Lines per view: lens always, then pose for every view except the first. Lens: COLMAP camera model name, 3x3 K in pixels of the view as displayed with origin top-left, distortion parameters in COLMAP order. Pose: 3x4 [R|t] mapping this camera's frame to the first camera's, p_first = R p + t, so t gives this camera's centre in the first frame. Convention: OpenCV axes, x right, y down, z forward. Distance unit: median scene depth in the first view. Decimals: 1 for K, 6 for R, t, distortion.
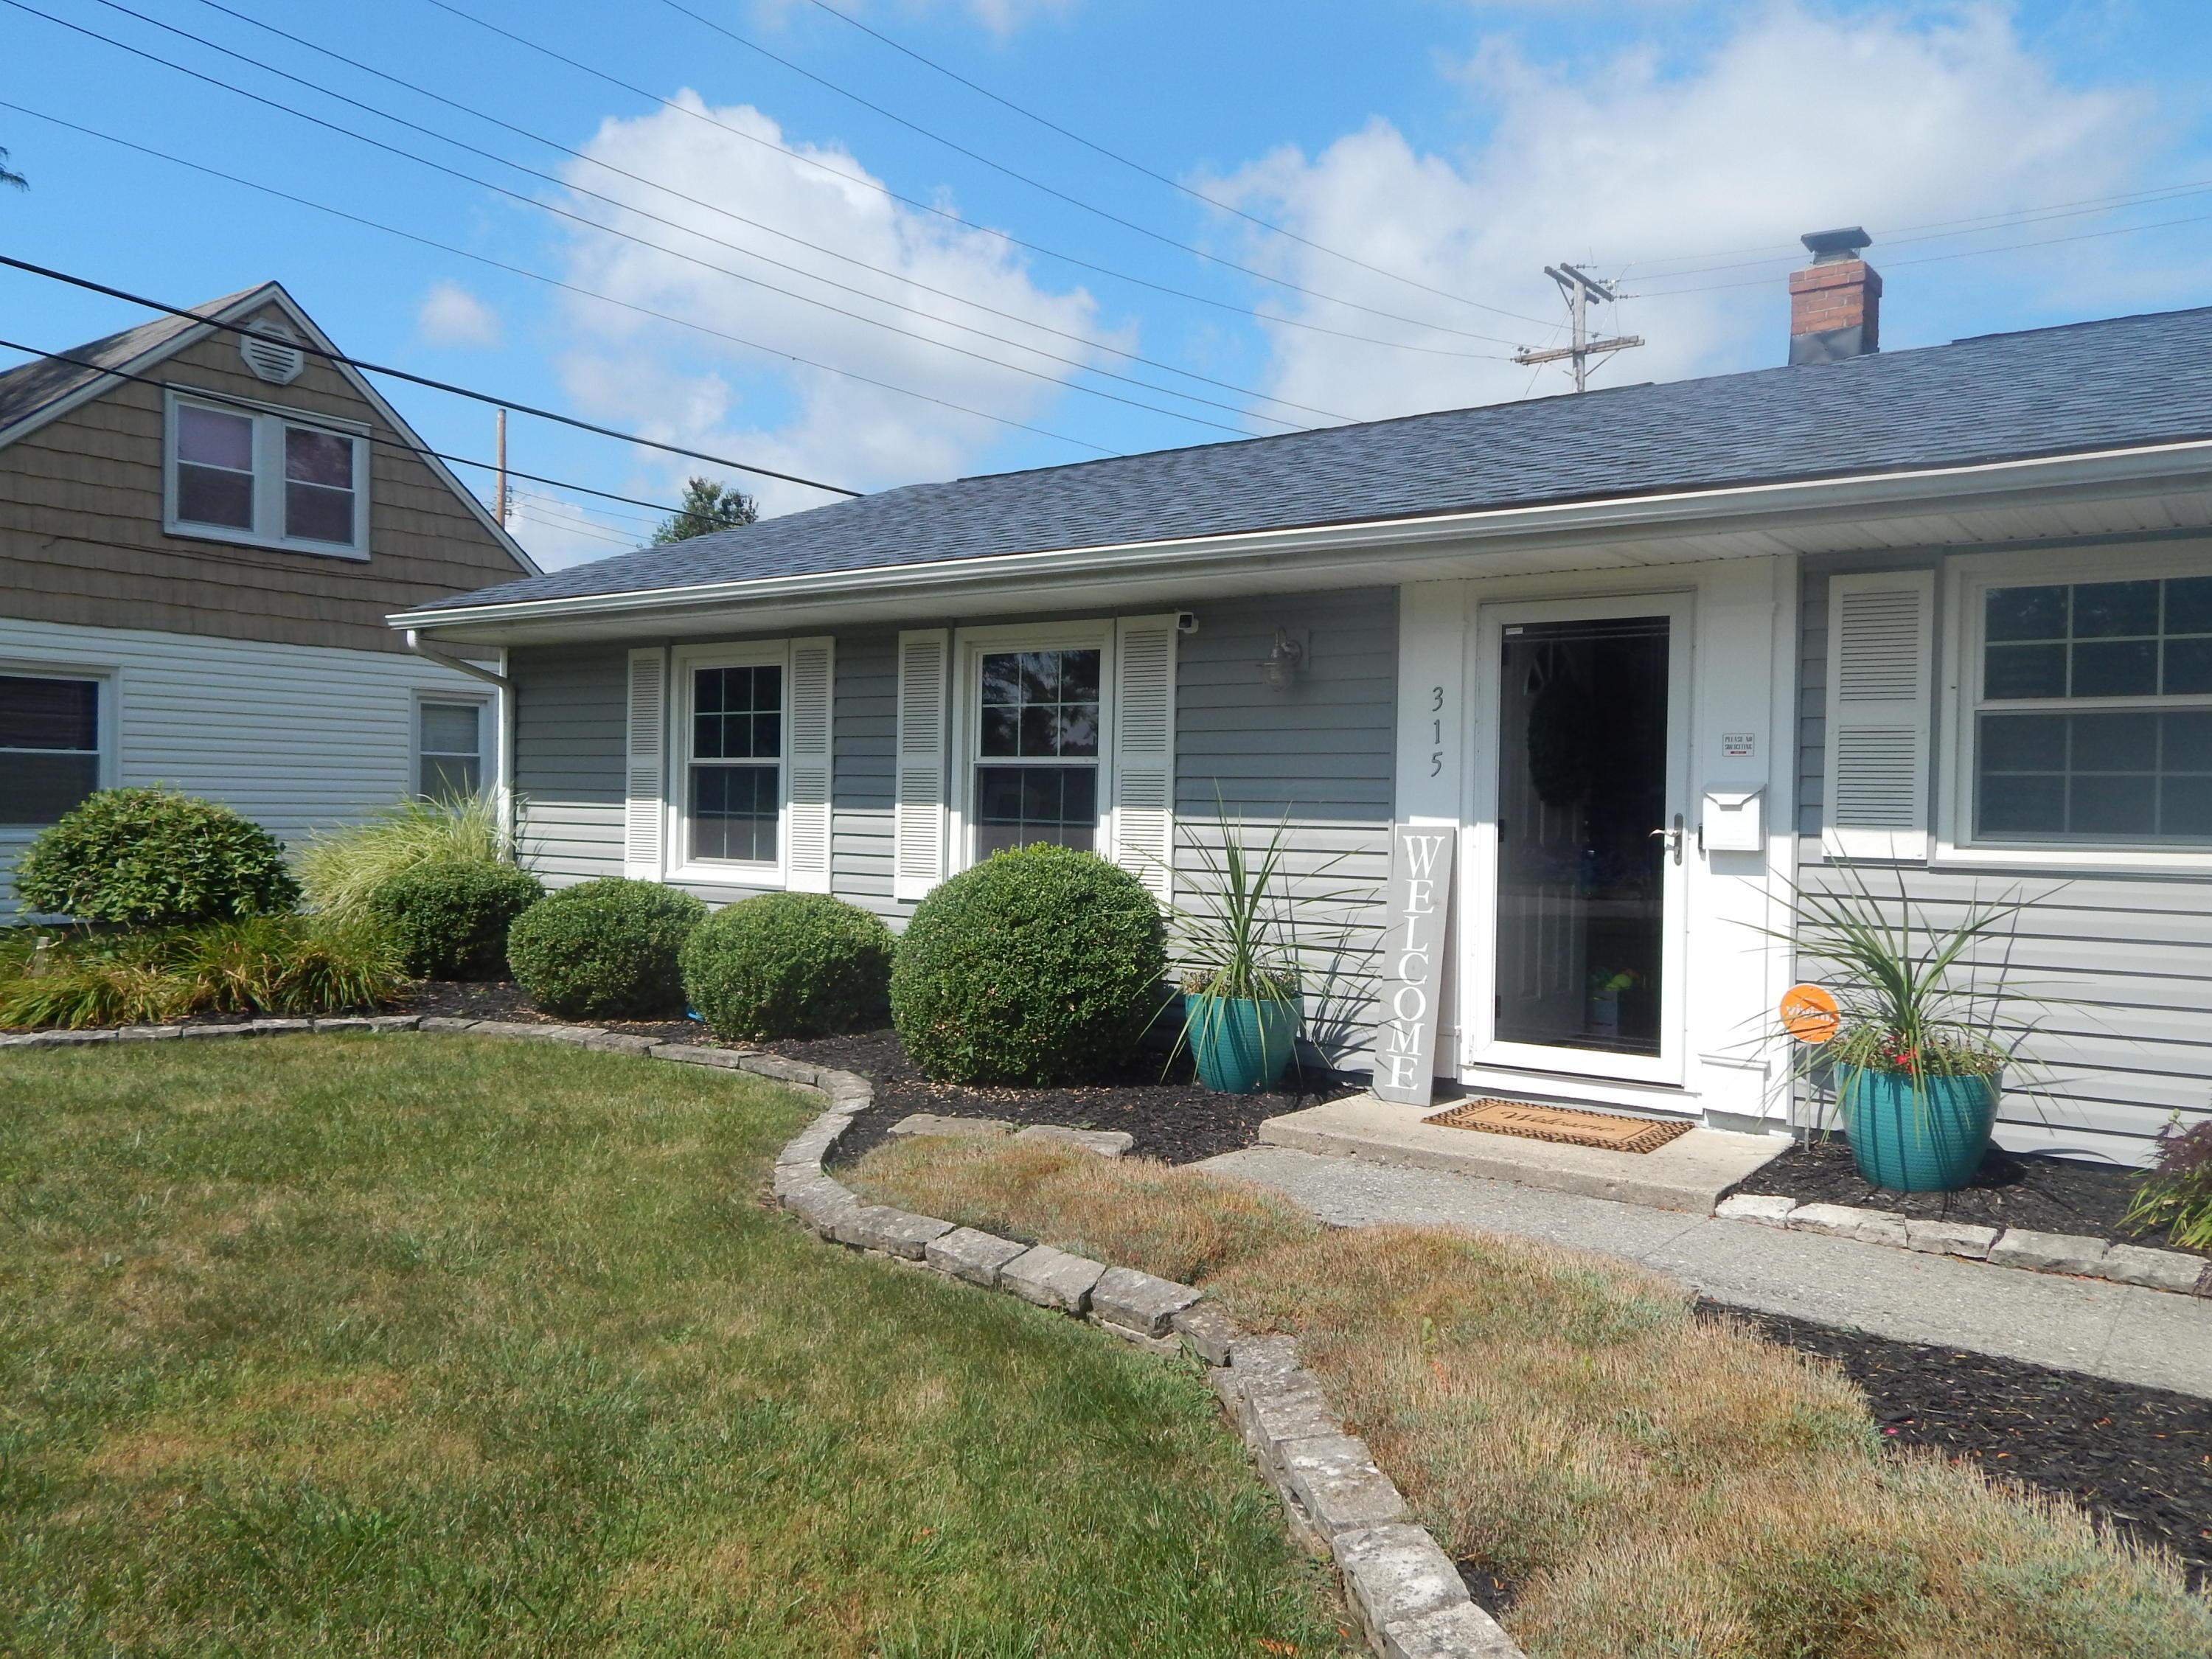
lens RADIAL K [[1659.7, 0, 1113.2], [0, 1659.7, 818.4], [0, 0, 1]] dist [0.034884, -0.005134]
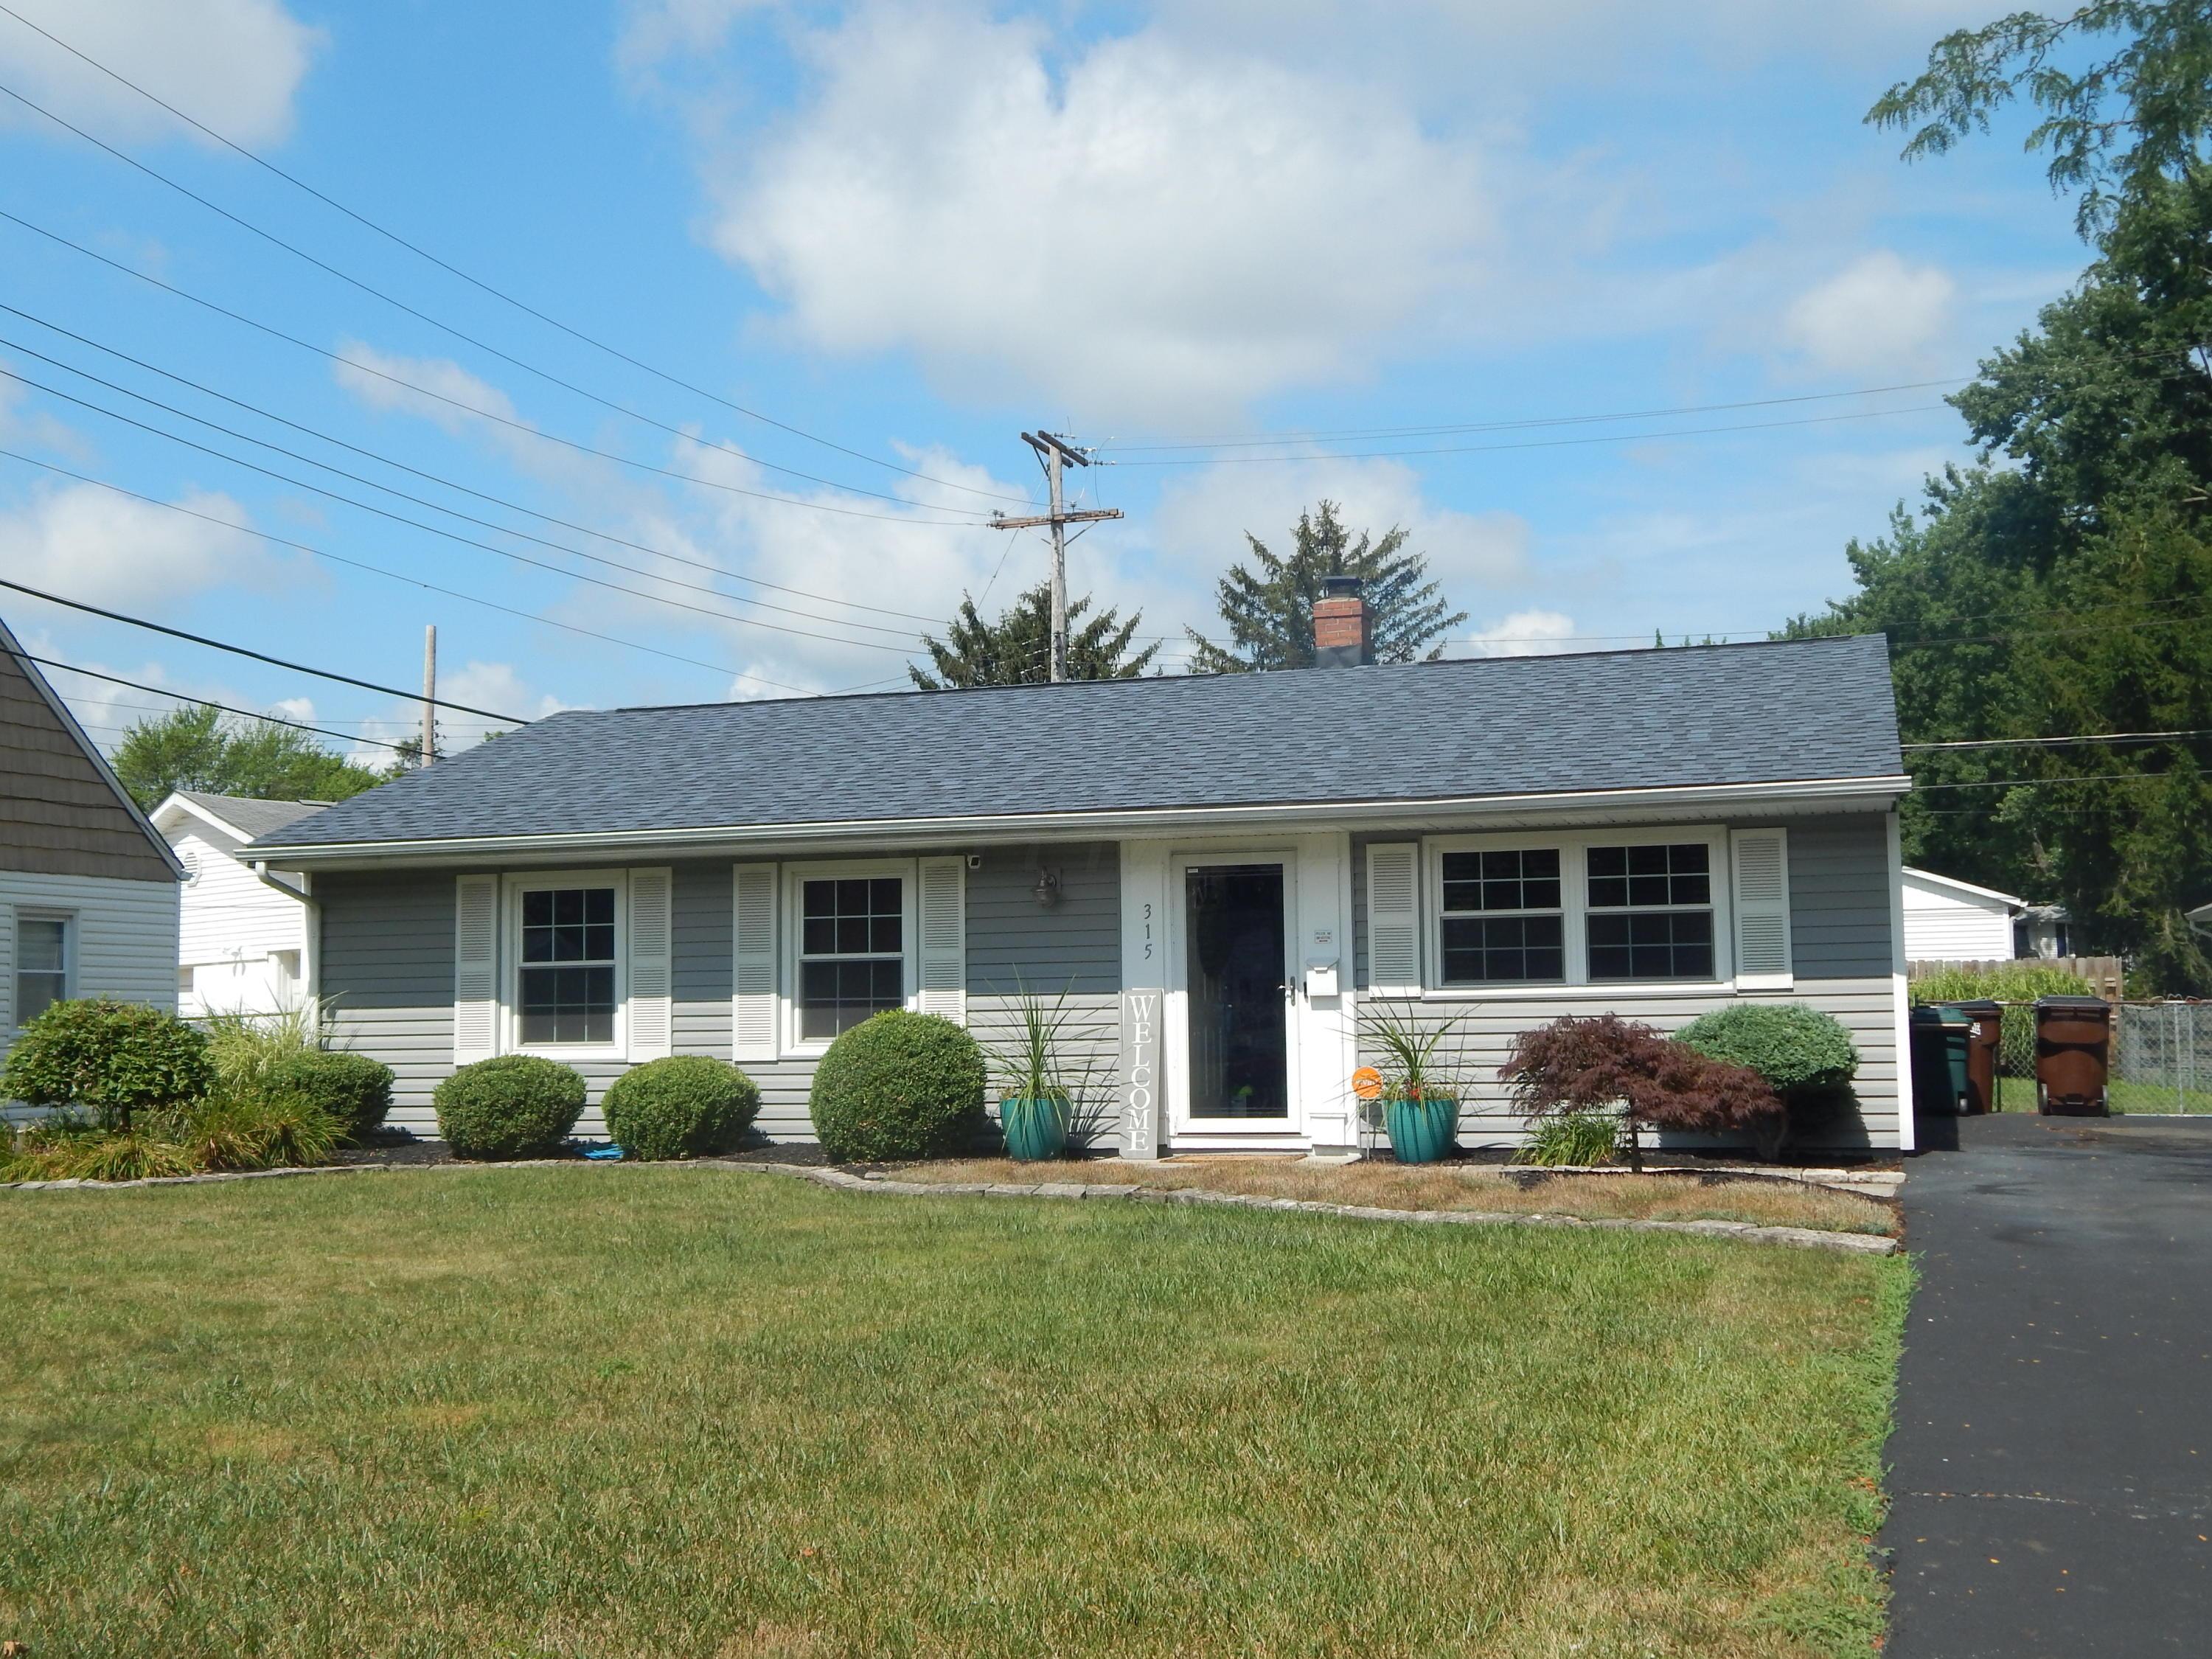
lens RADIAL K [[2447.0, 0, 1106.6], [0, 2447.0, 828.5], [0, 0, 1]] dist [0.107804, 0.000000]
pose [[0.945782, -0.002743, 0.324791, -0.557378], [0.032927, 0.995622, -0.087474, 0.049990], [-0.323129, 0.093426, 0.941732, -1.125650]]
